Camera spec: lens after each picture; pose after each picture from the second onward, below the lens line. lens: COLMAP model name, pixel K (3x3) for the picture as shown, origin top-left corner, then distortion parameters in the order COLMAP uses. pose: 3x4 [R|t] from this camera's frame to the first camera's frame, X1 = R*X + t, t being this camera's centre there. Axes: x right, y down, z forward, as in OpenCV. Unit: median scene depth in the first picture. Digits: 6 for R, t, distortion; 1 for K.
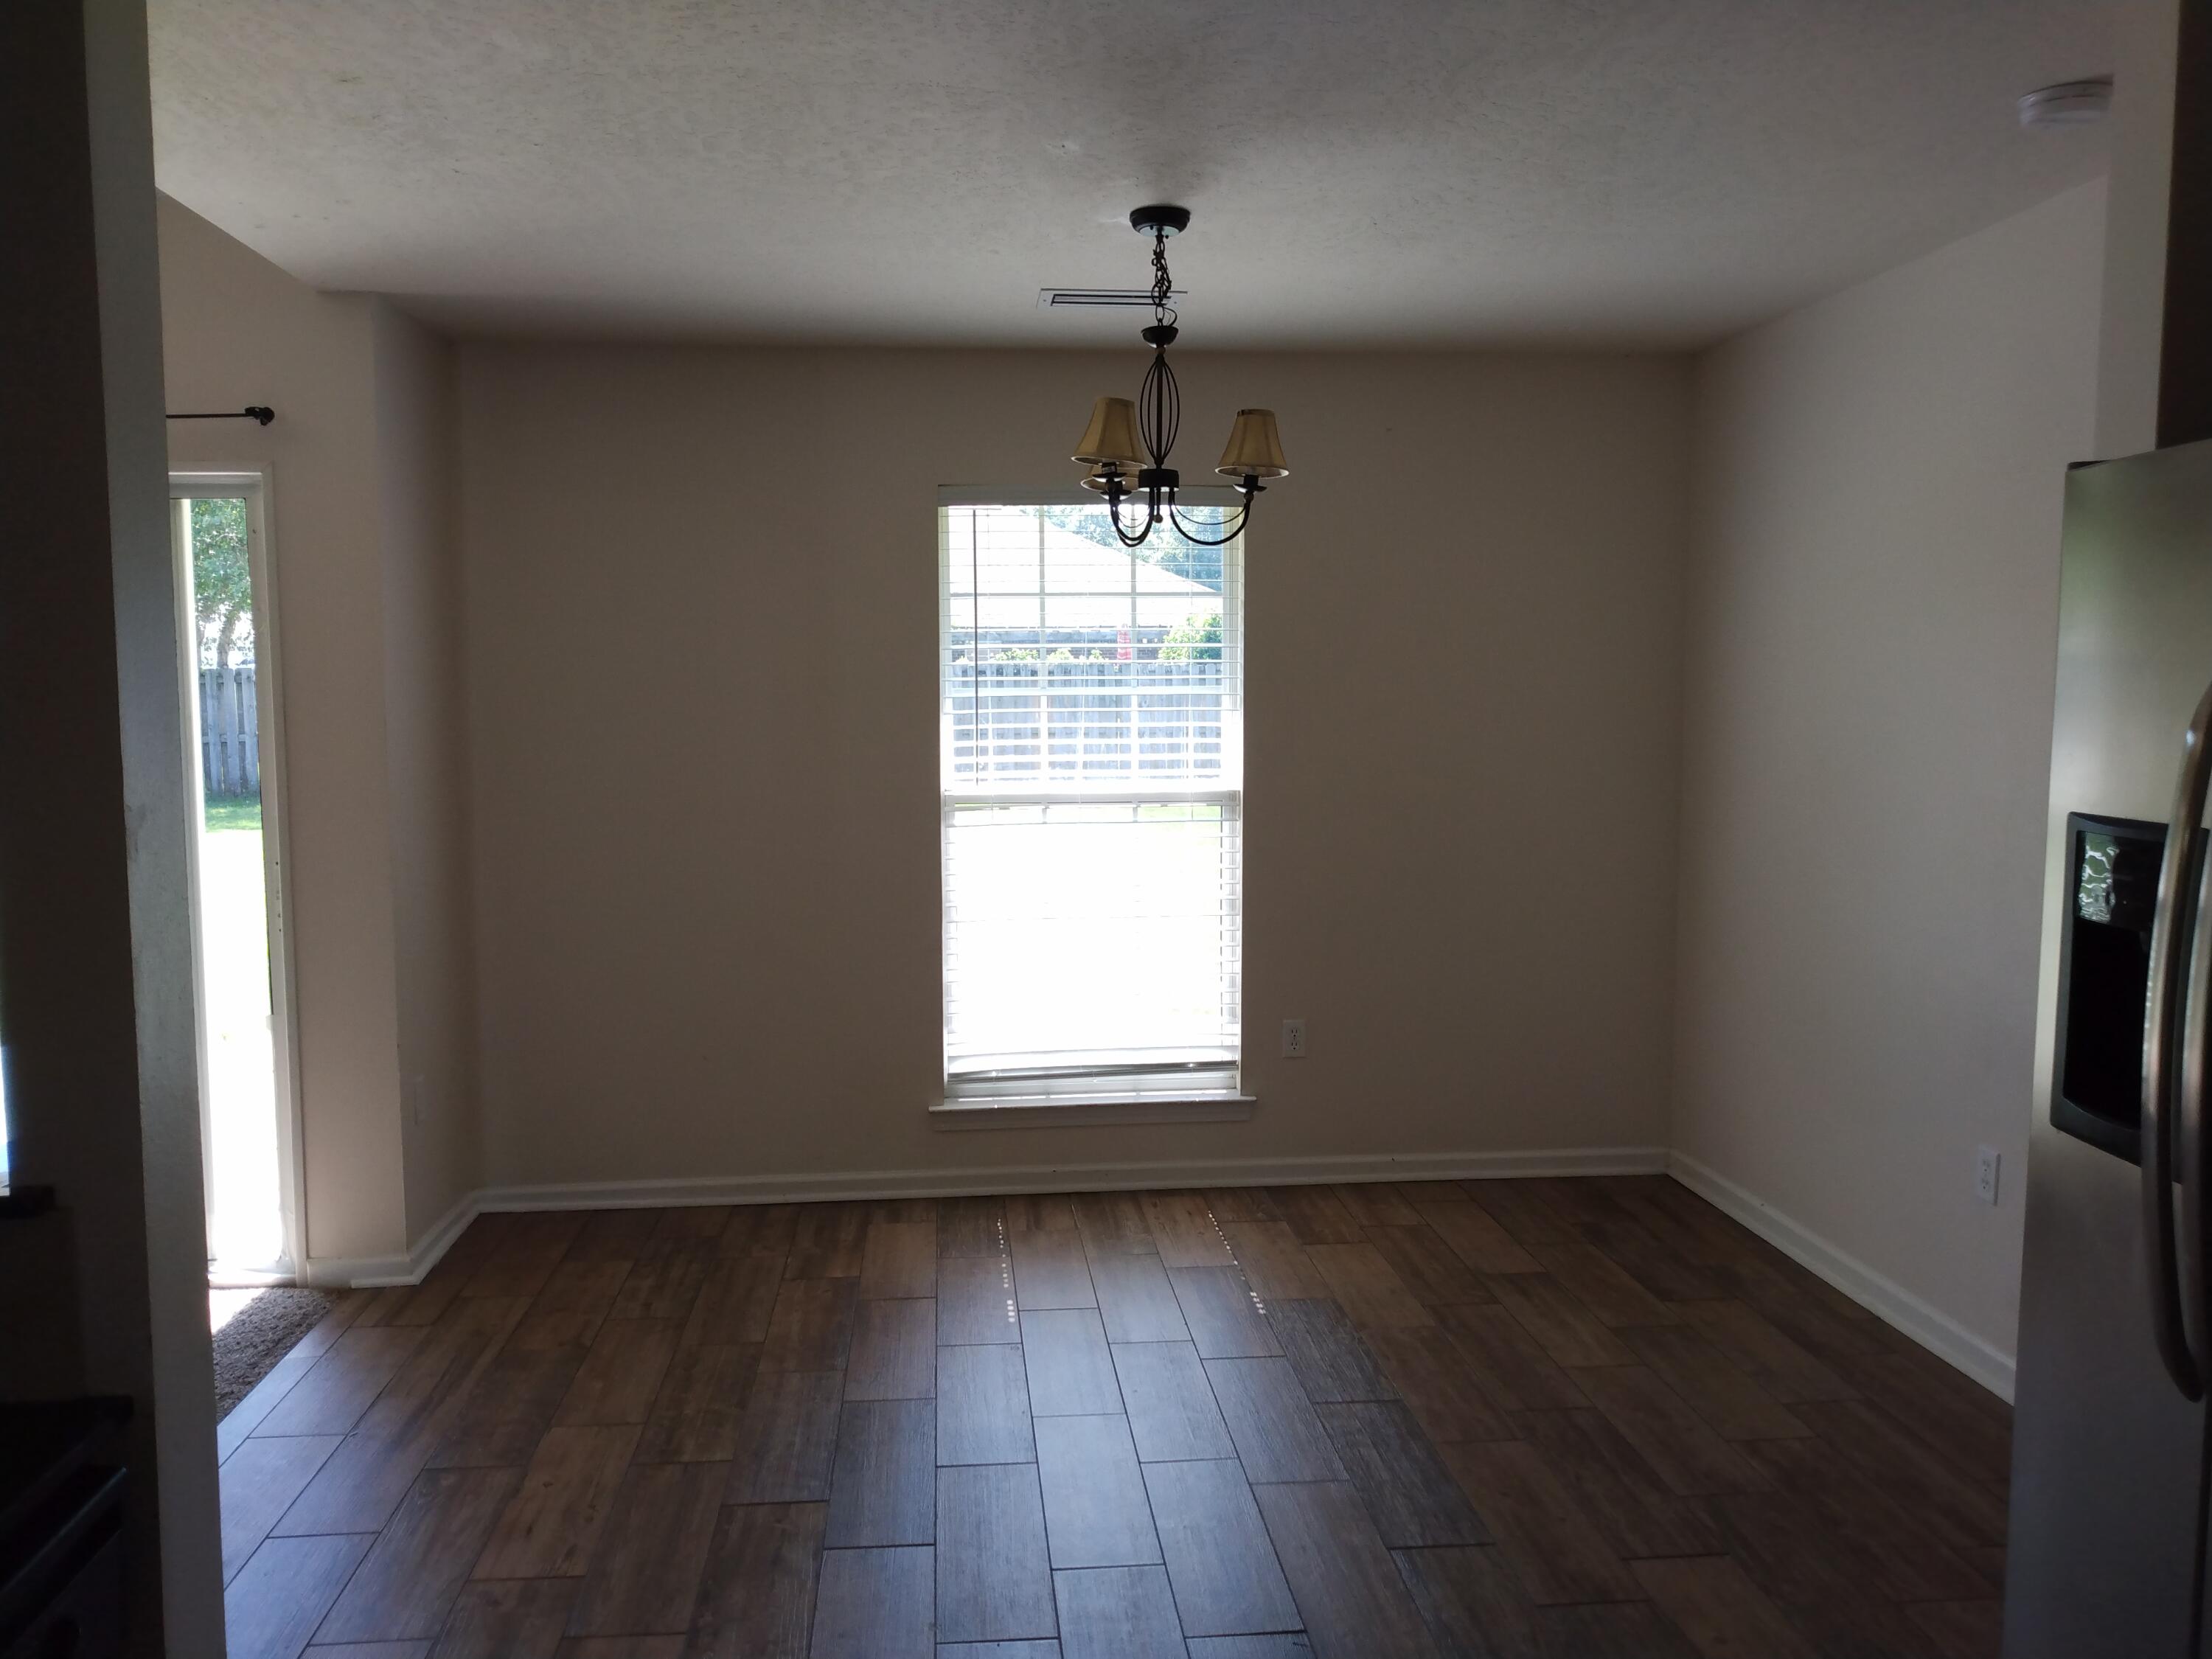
lens RADIAL K [[1713.4, 0, 1098.9], [0, 1713.4, 827.7], [0, 0, 1]] dist [-0.005105, -0.007753]
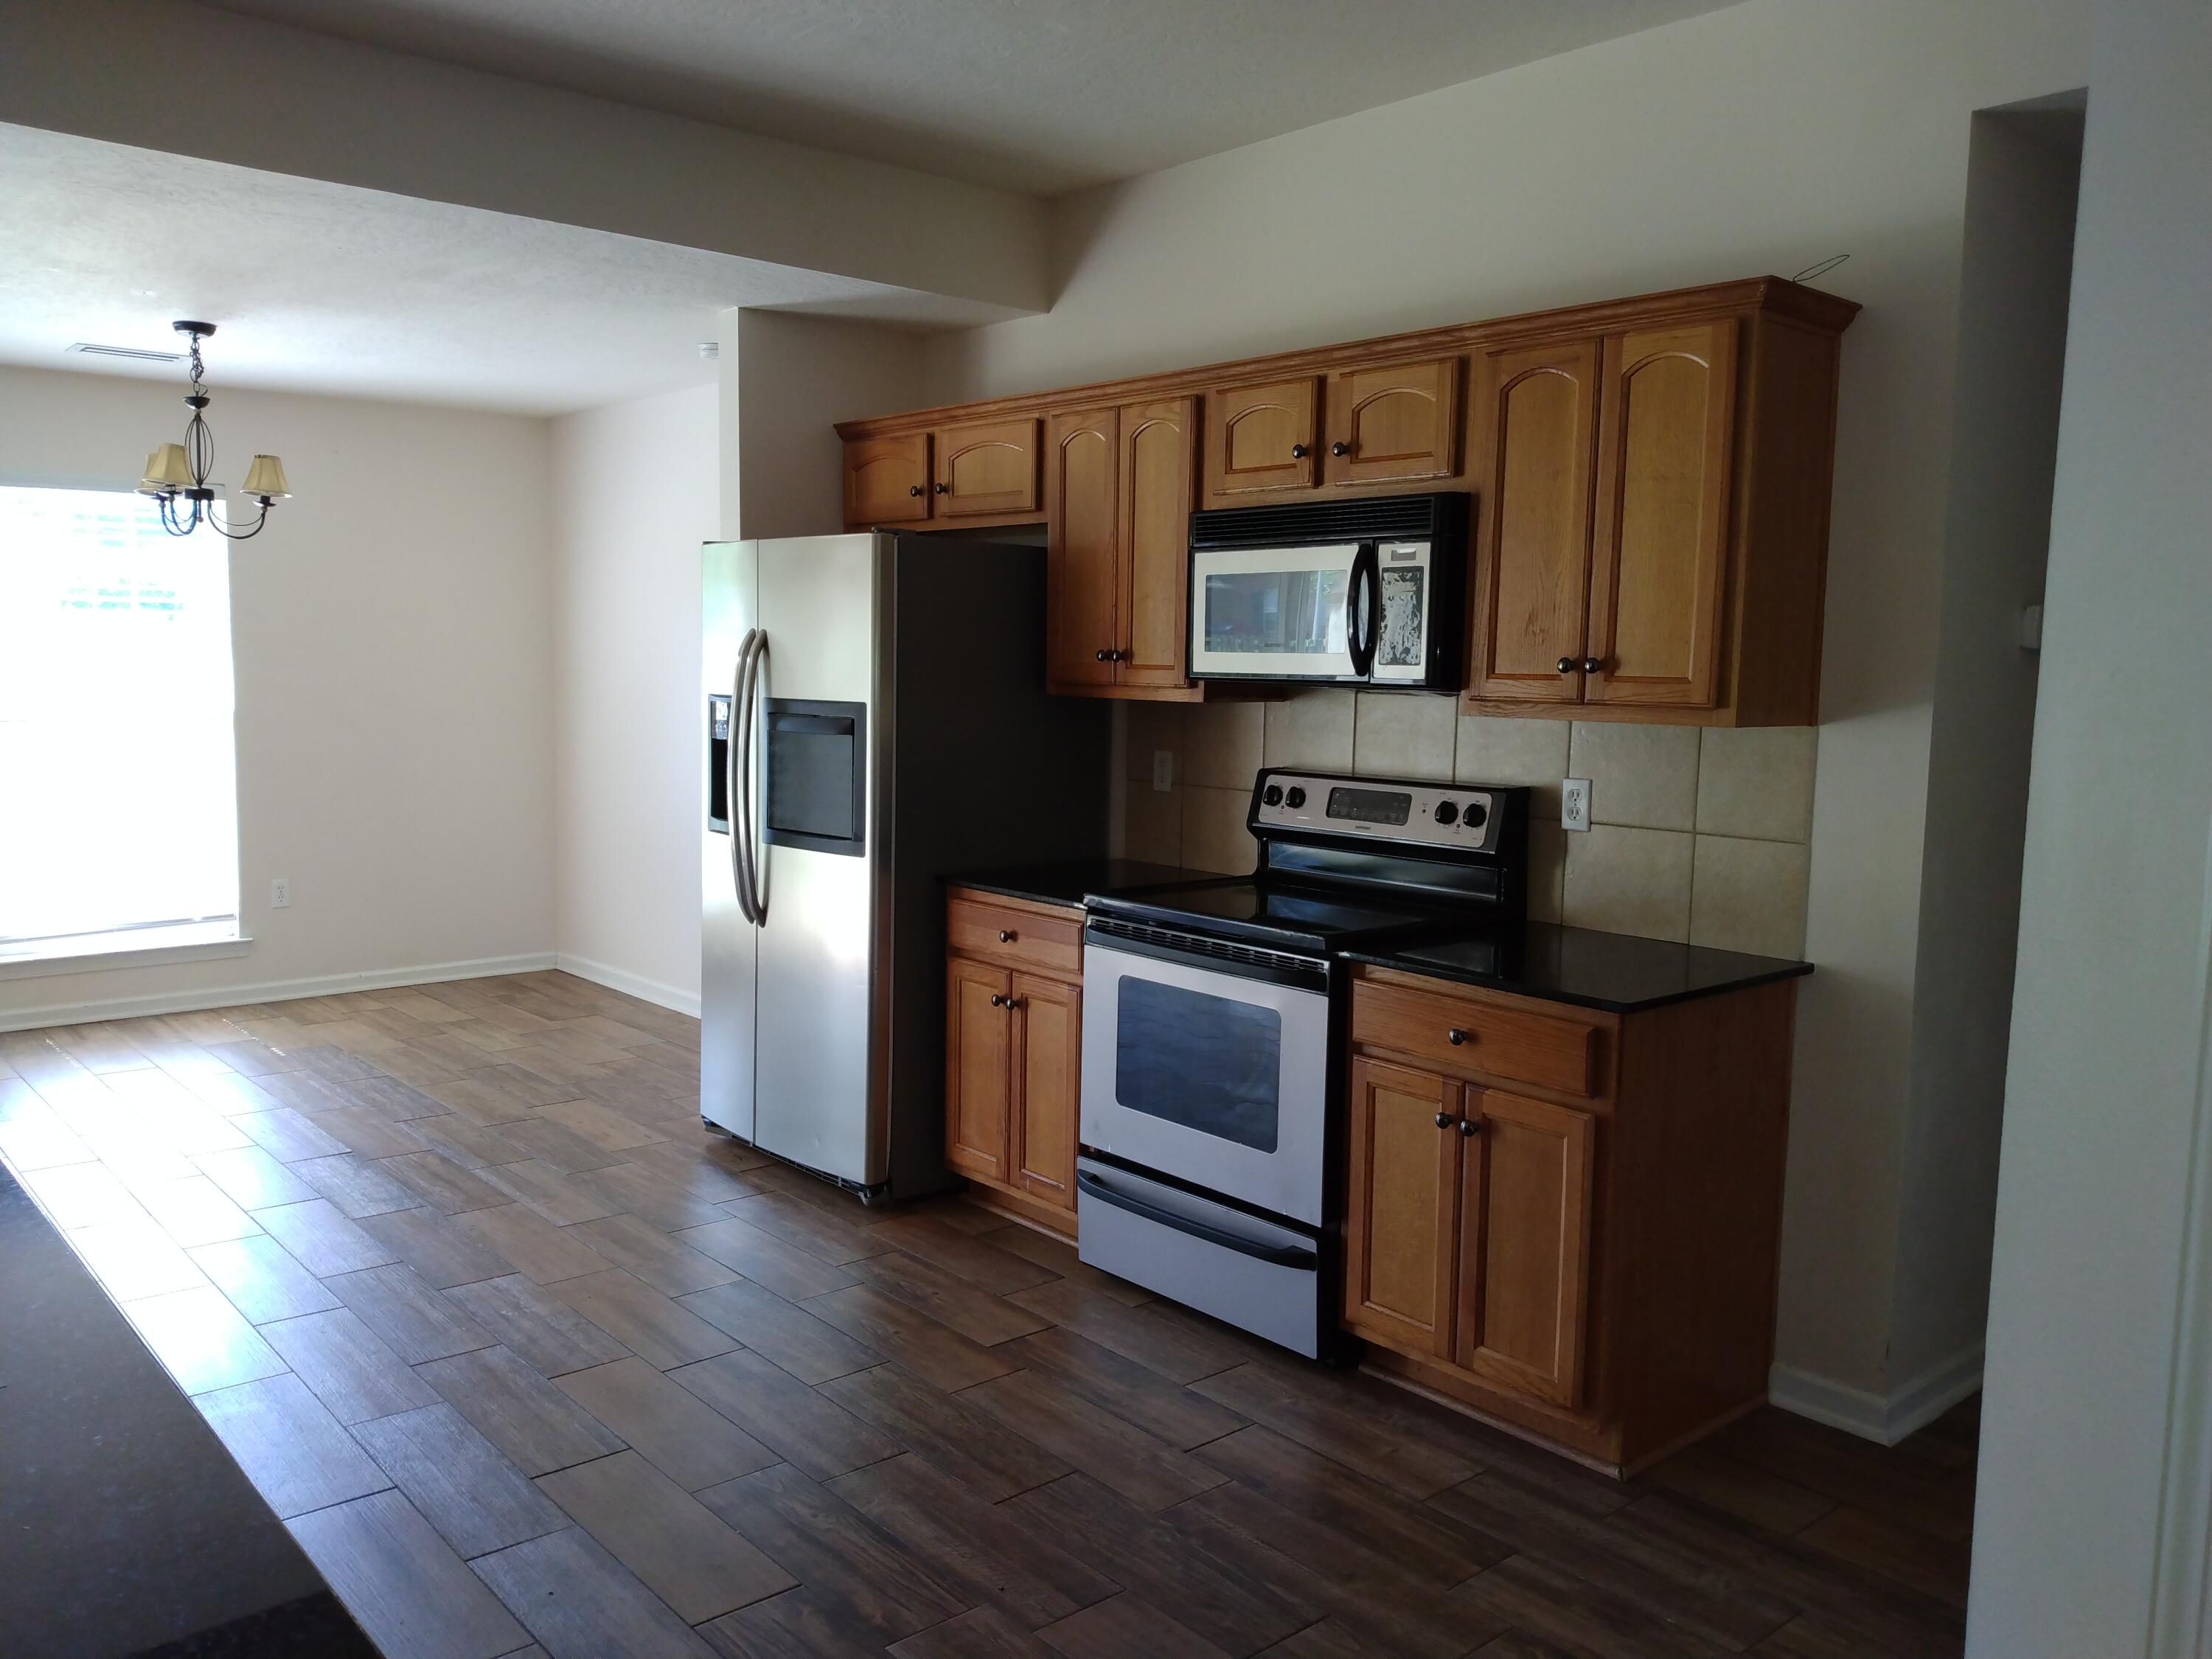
lens RADIAL K [[1713.4, 0, 1097.6], [0, 1713.4, 832.4], [0, 0, 1]] dist [-0.005105, -0.007753]
pose [[0.815009, -0.043718, 0.577797, -0.196310], [0.033308, 0.999036, 0.028607, 0.078867], [-0.578490, -0.004070, 0.815679, -0.684316]]
